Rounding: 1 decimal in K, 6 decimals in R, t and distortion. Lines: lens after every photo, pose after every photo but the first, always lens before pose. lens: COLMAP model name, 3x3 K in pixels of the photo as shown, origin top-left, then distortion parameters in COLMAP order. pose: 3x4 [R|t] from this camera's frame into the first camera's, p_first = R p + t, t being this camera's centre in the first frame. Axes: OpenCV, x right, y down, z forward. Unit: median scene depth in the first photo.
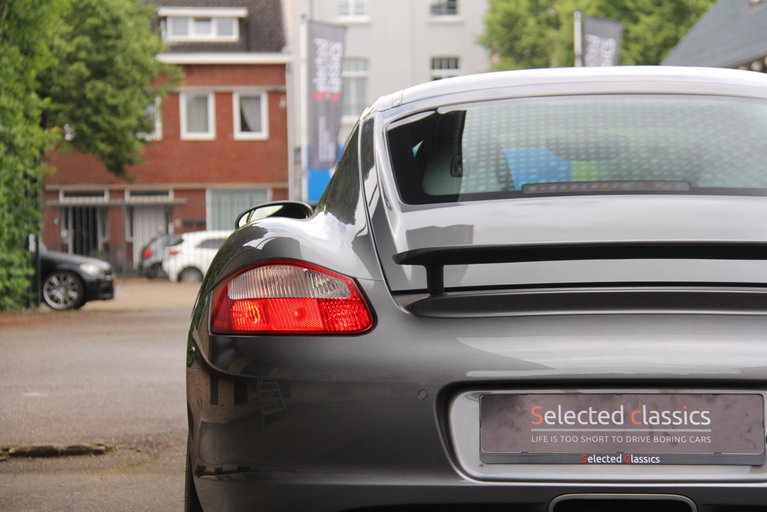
lens RADIAL K [[2811.5, 0, 400.9], [0, 2811.5, 280.6], [0, 0, 1]] dist [1.124208, 0.000000]
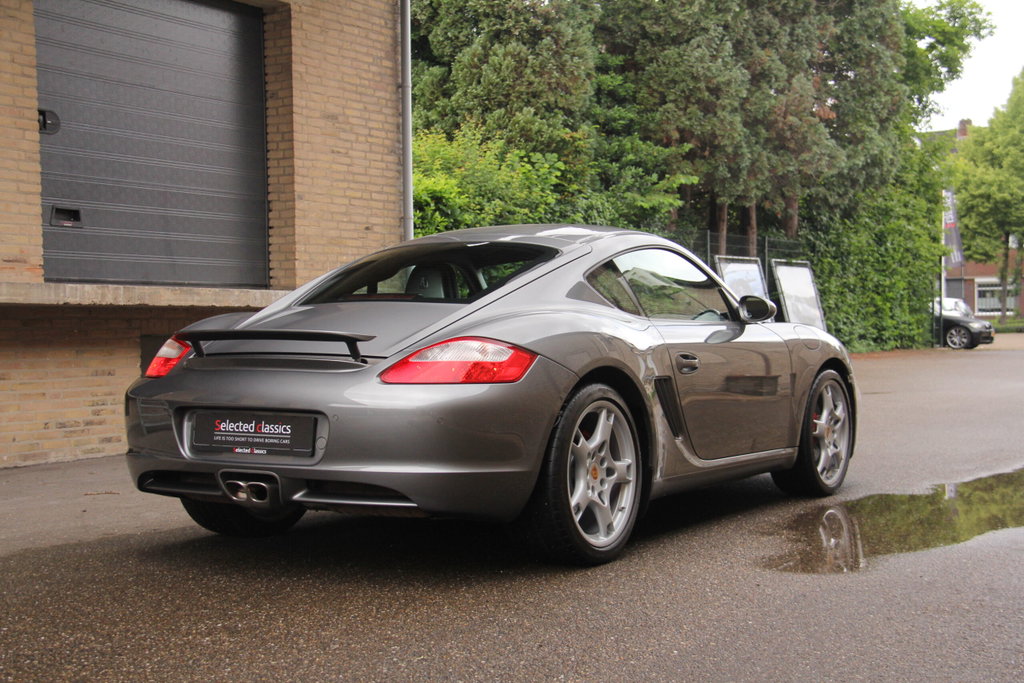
lens RADIAL K [[1556.5, 0, 479.6], [0, 1556.5, 358.5], [0, 0, 1]] dist [0.163397, 0.000000]
pose [[0.862807, 0.016956, -0.505248, 0.119784], [-0.006791, 0.999736, 0.021954, -0.003183], [0.505487, -0.015511, 0.862695, 0.036596]]
